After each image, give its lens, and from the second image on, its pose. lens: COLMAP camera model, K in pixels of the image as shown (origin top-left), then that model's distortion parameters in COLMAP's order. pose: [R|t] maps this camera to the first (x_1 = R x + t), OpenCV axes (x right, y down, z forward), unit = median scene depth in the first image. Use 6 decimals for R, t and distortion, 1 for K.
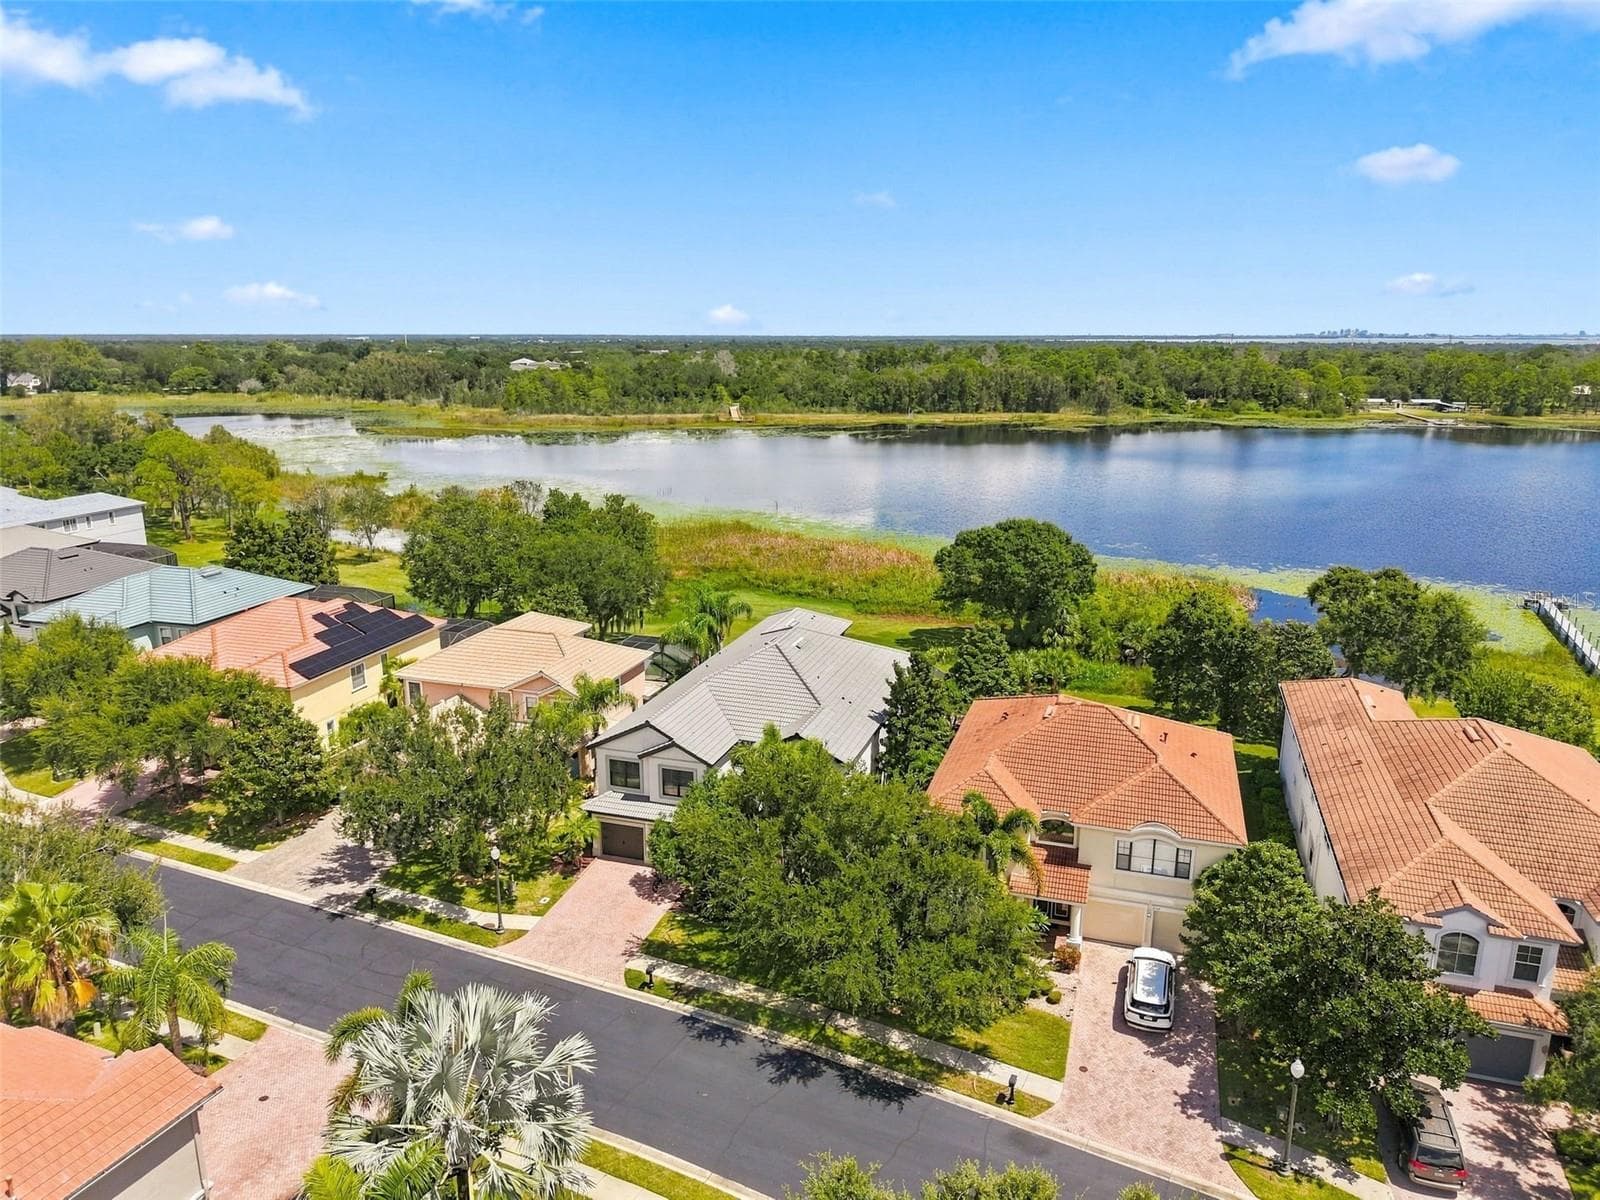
lens RADIAL K [[1067.9, 0, 800.0], [0, 1067.9, 600.0], [0, 0, 1]] dist [0.034380, -0.038053]
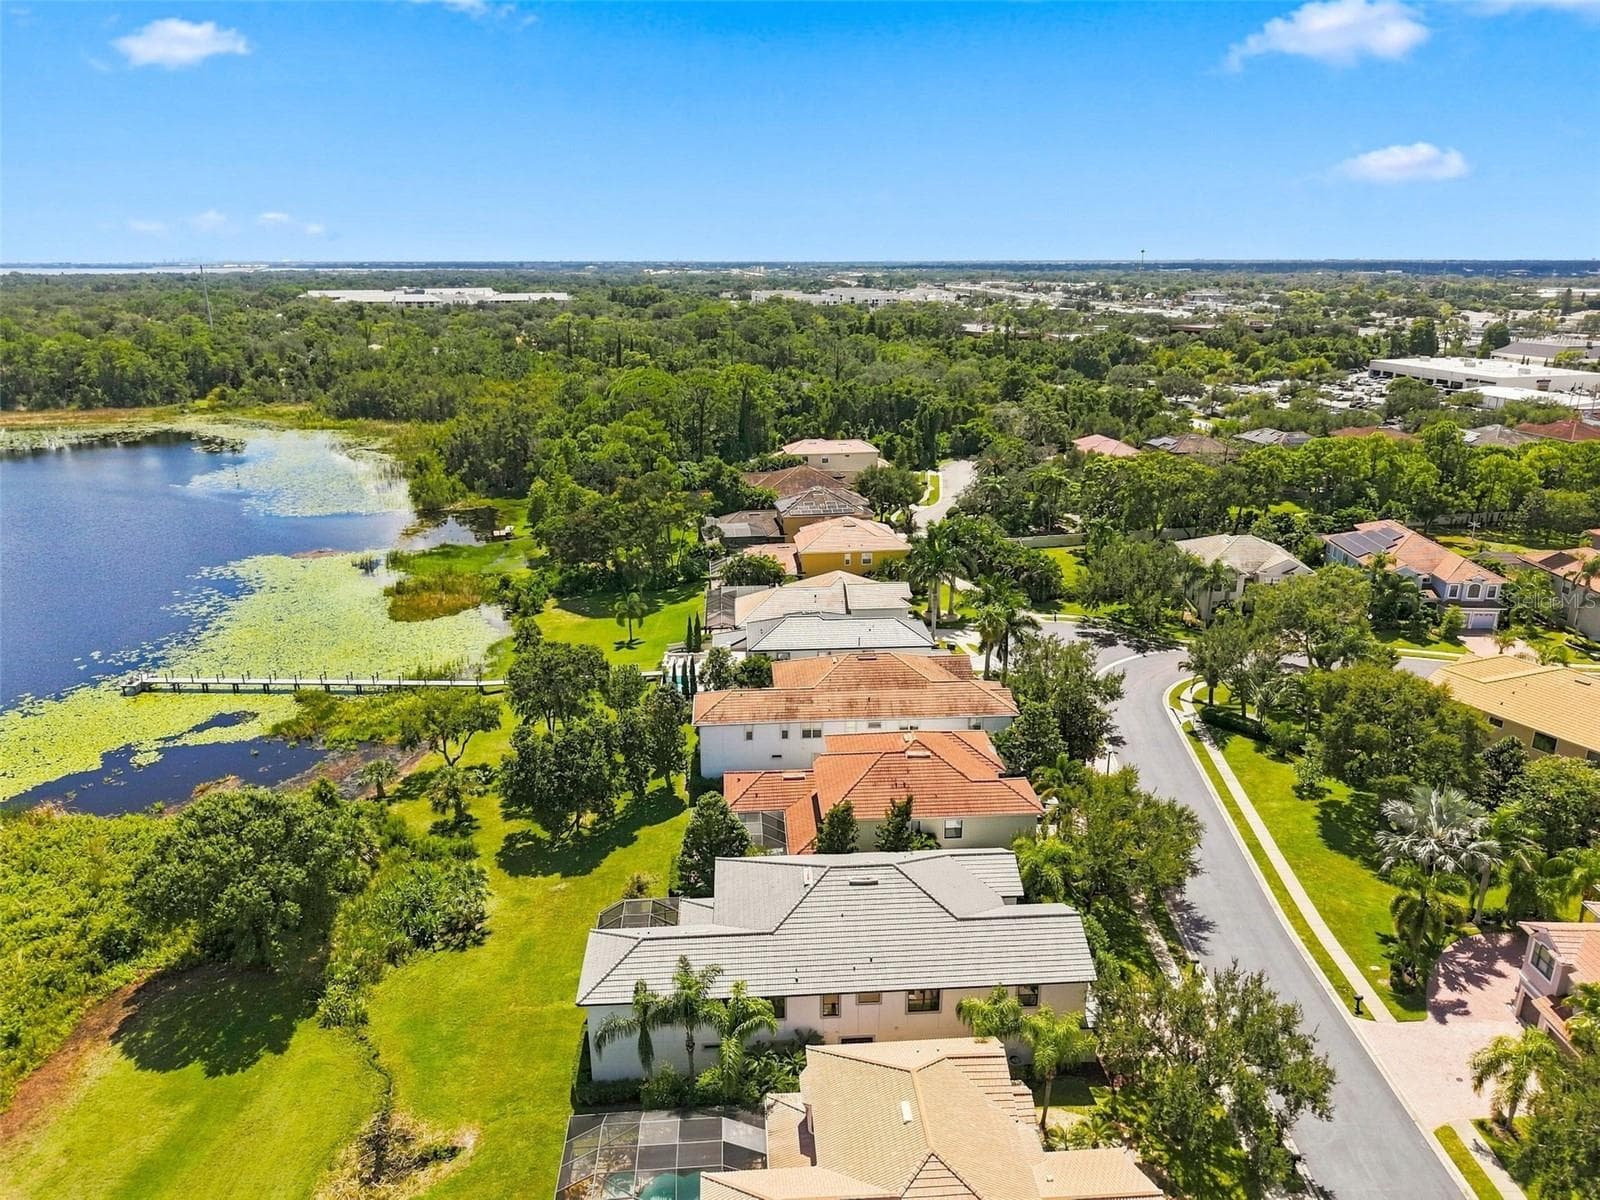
lens RADIAL K [[1067.9, 0, 800.0], [0, 1067.9, 600.0], [0, 0, 1]] dist [0.034380, -0.038053]
pose [[-0.376364, -0.276432, 0.884271, -0.986817], [0.229501, 0.896885, 0.378056, -0.707888], [-0.897596, 0.345228, -0.274114, 1.528614]]
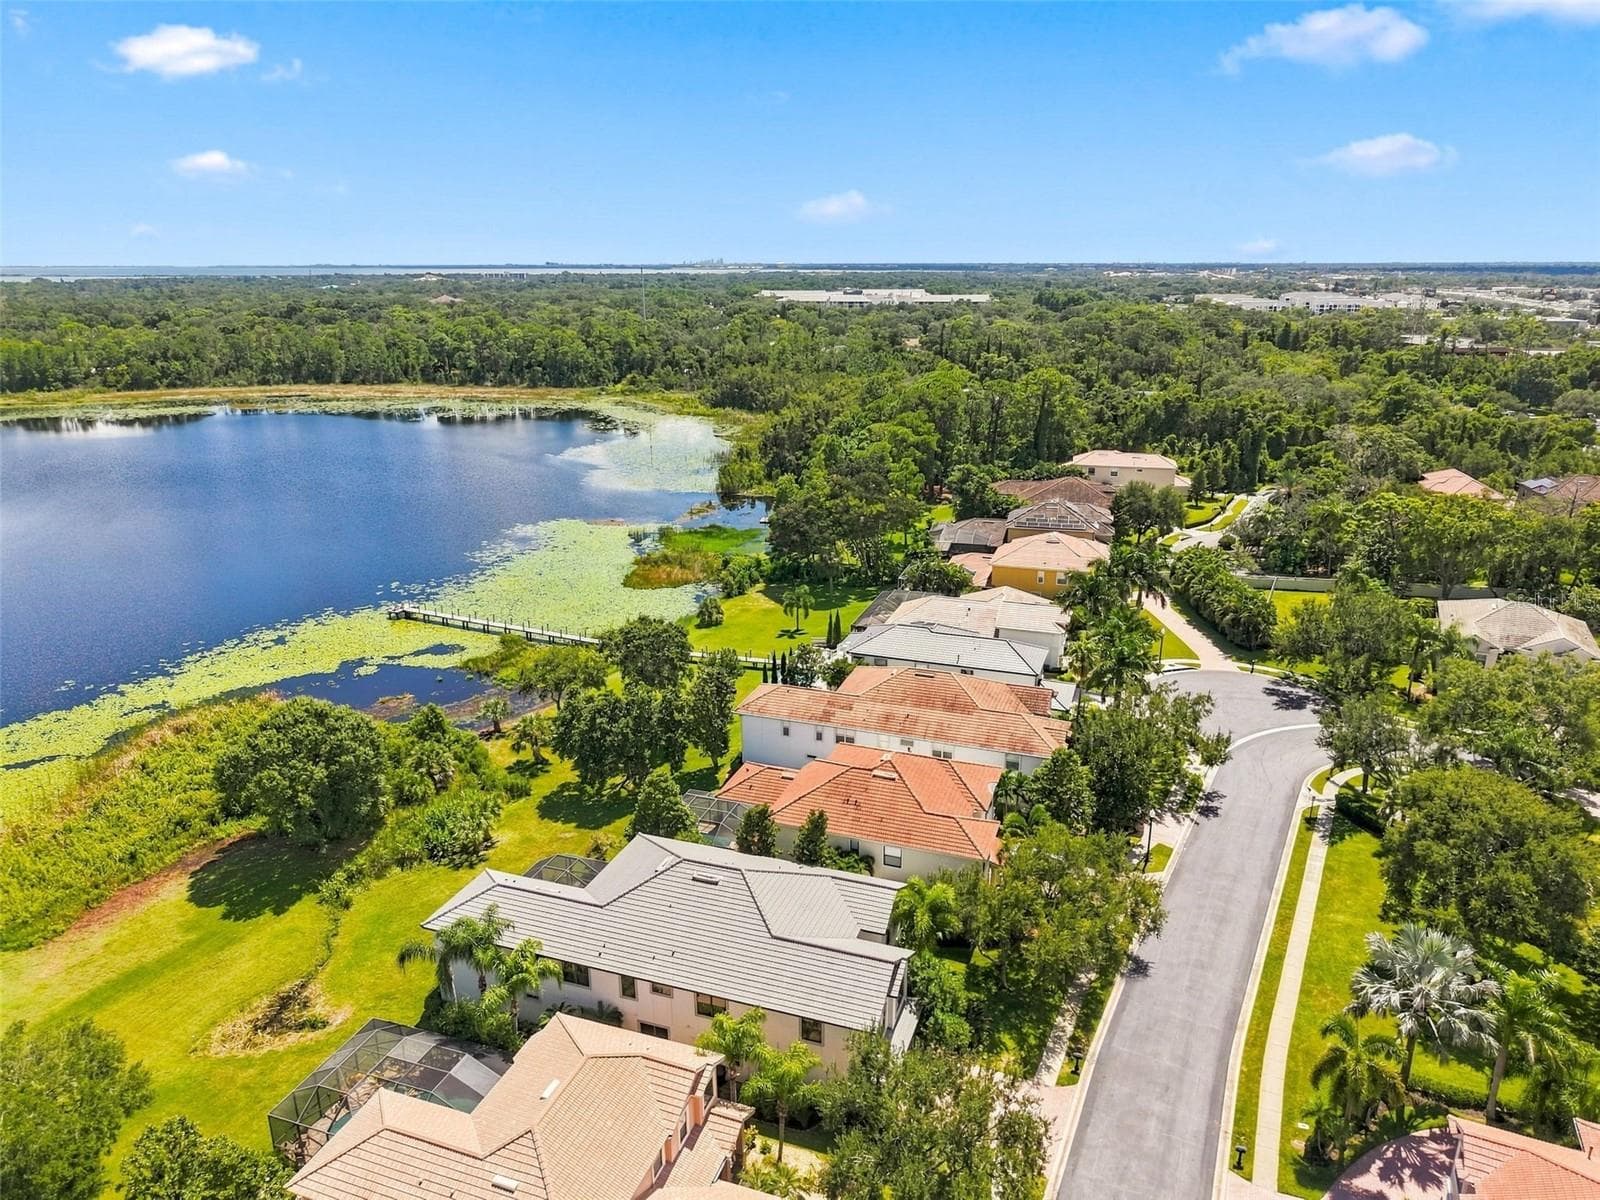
lens RADIAL K [[1067.9, 0, 800.0], [0, 1067.9, 600.0], [0, 0, 1]] dist [0.034380, -0.038053]
pose [[0.021888, -0.297696, 0.954410, -1.101264], [0.244850, 0.927162, 0.283582, -0.565277], [-0.969314, 0.227480, 0.093185, 0.954164]]
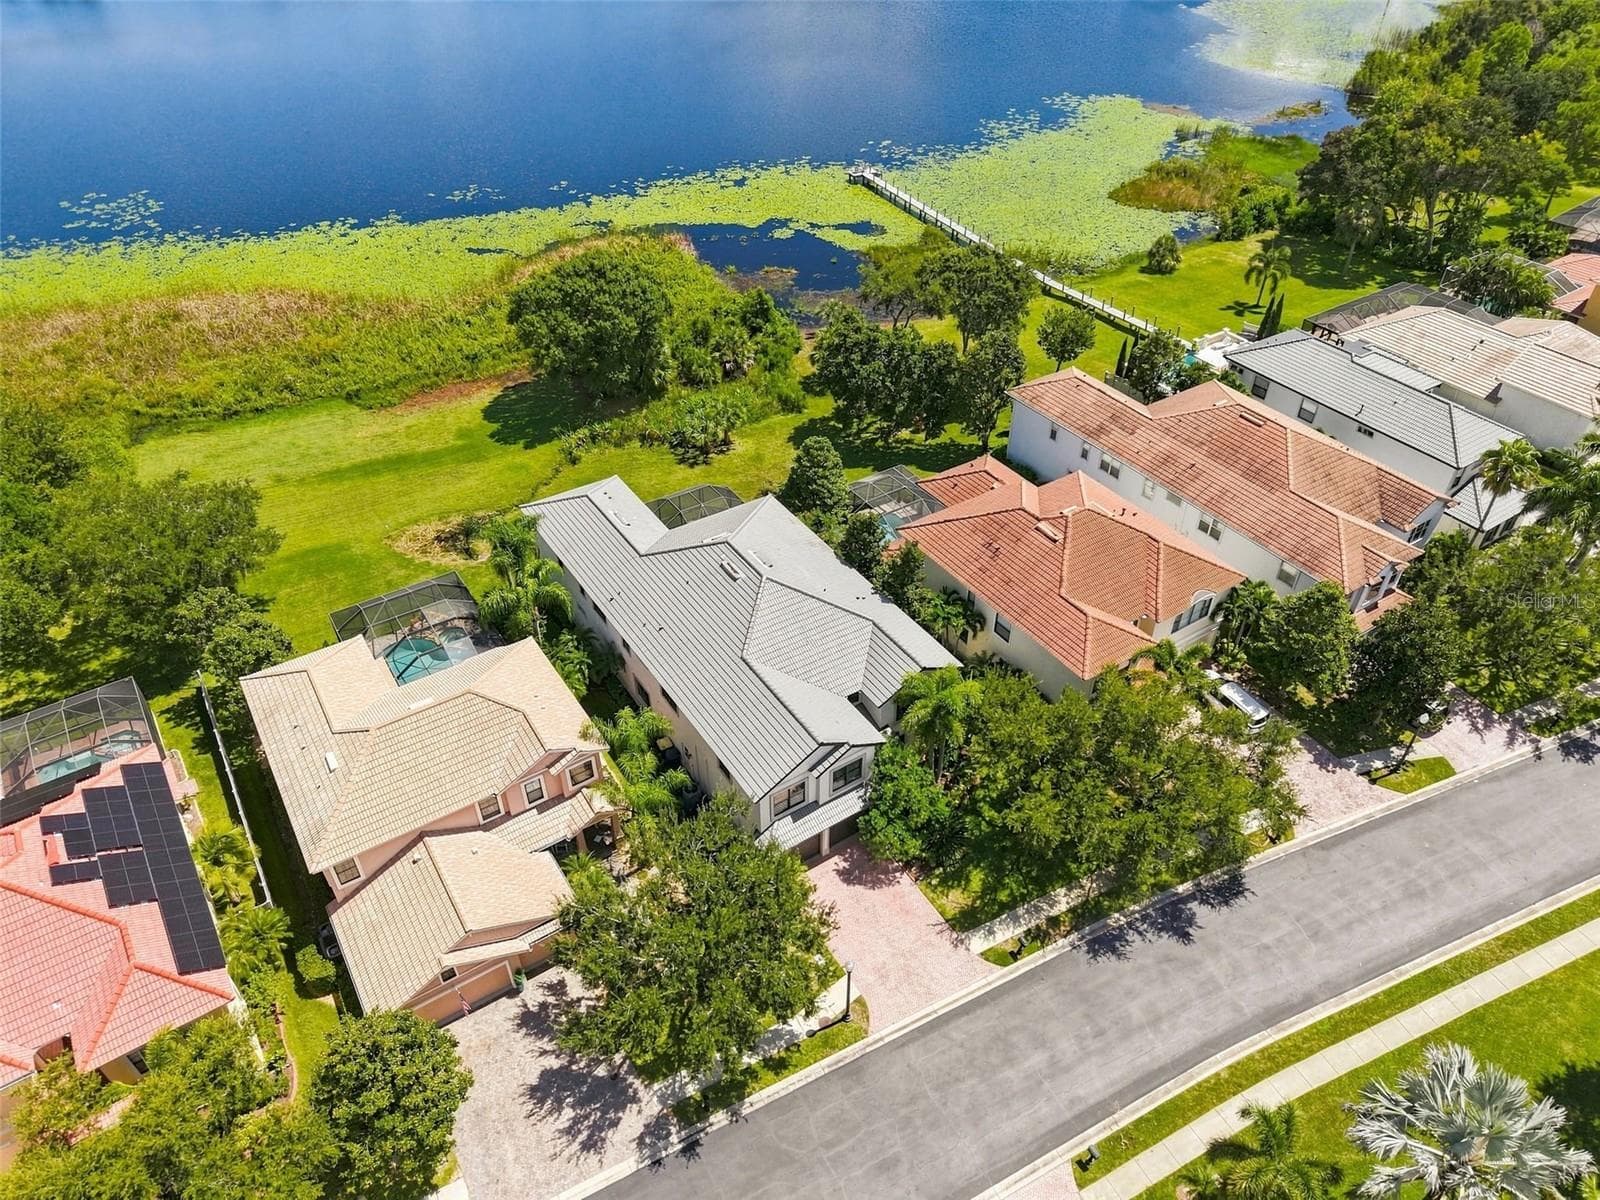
lens RADIAL K [[1067.9, 0, 800.0], [0, 1067.9, 600.0], [0, 0, 1]] dist [0.034380, -0.038053]
pose [[0.621553, -0.495191, 0.607007, -0.671099], [0.185626, 0.845897, 0.500002, -0.462236], [-0.761061, -0.198102, 0.617690, 0.506445]]
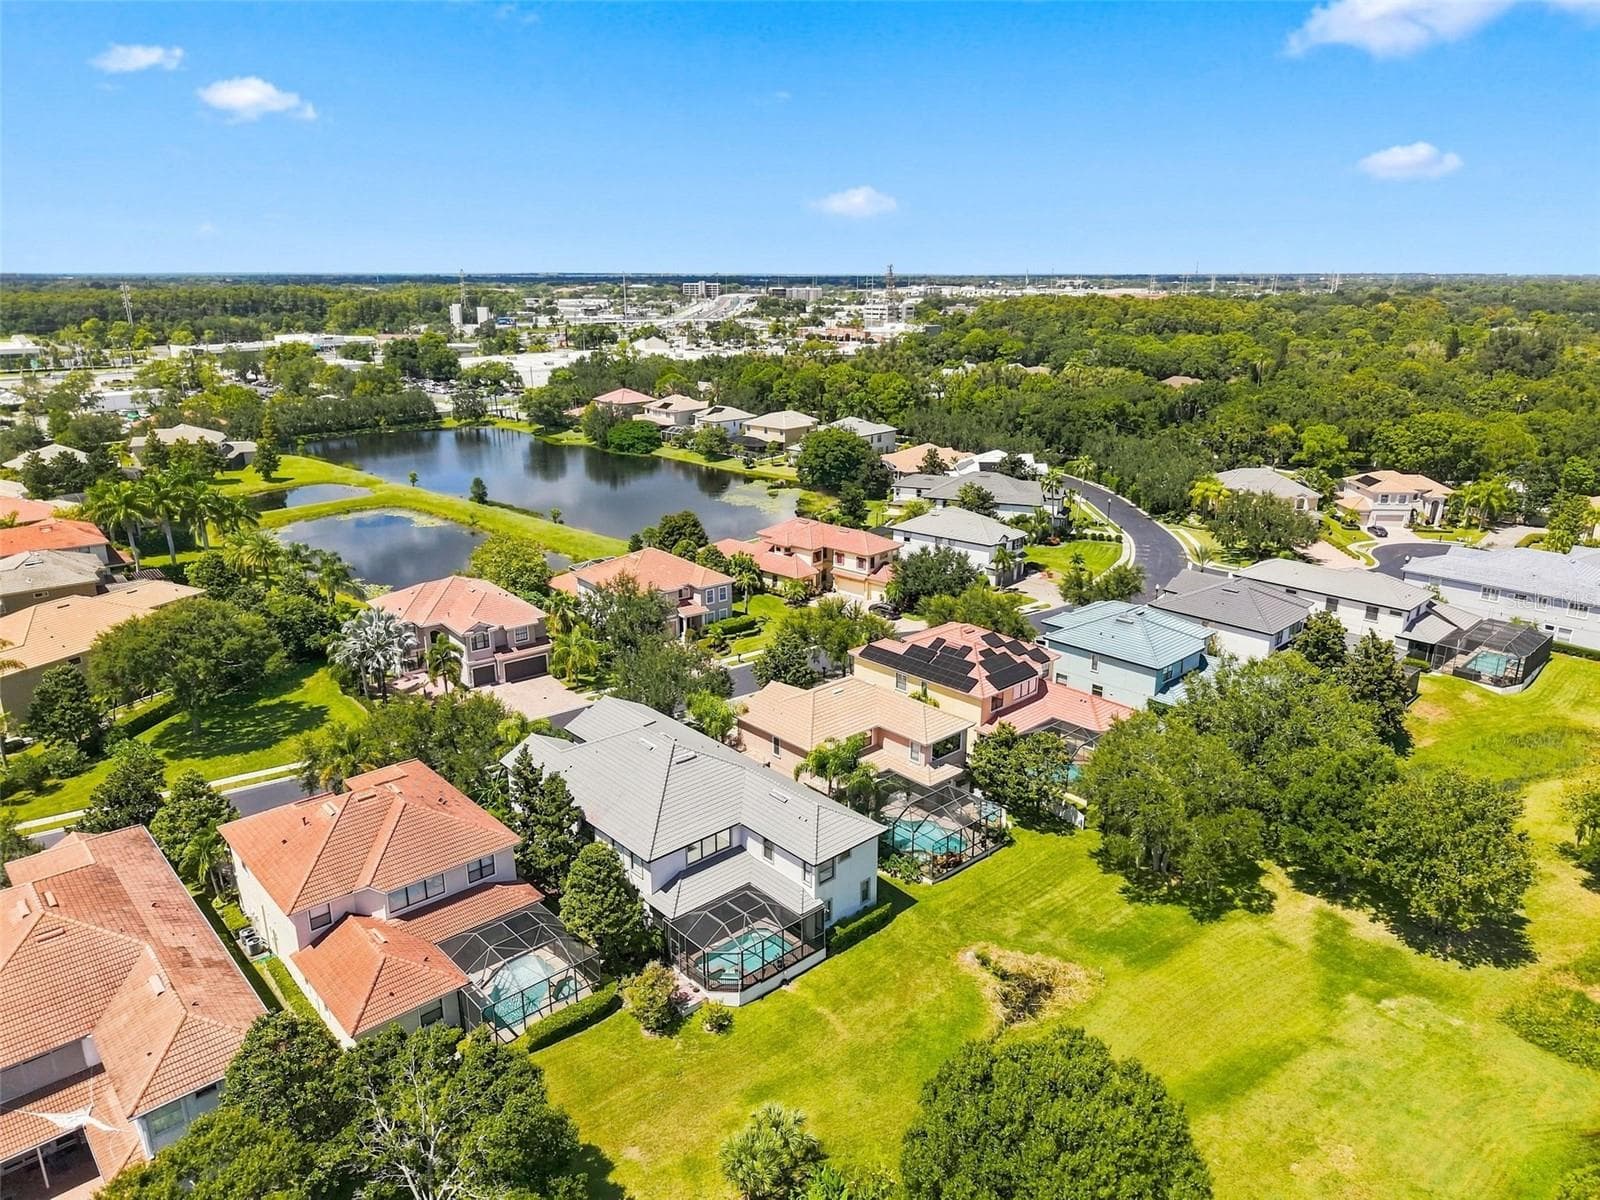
lens RADIAL K [[1067.9, 0, 800.0], [0, 1067.9, 600.0], [0, 0, 1]] dist [0.034380, -0.038053]
pose [[-0.482772, 0.253997, -0.838103, 1.067905], [-0.217130, 0.892418, 0.395531, -0.747614], [0.848402, 0.372928, -0.375684, 1.878722]]
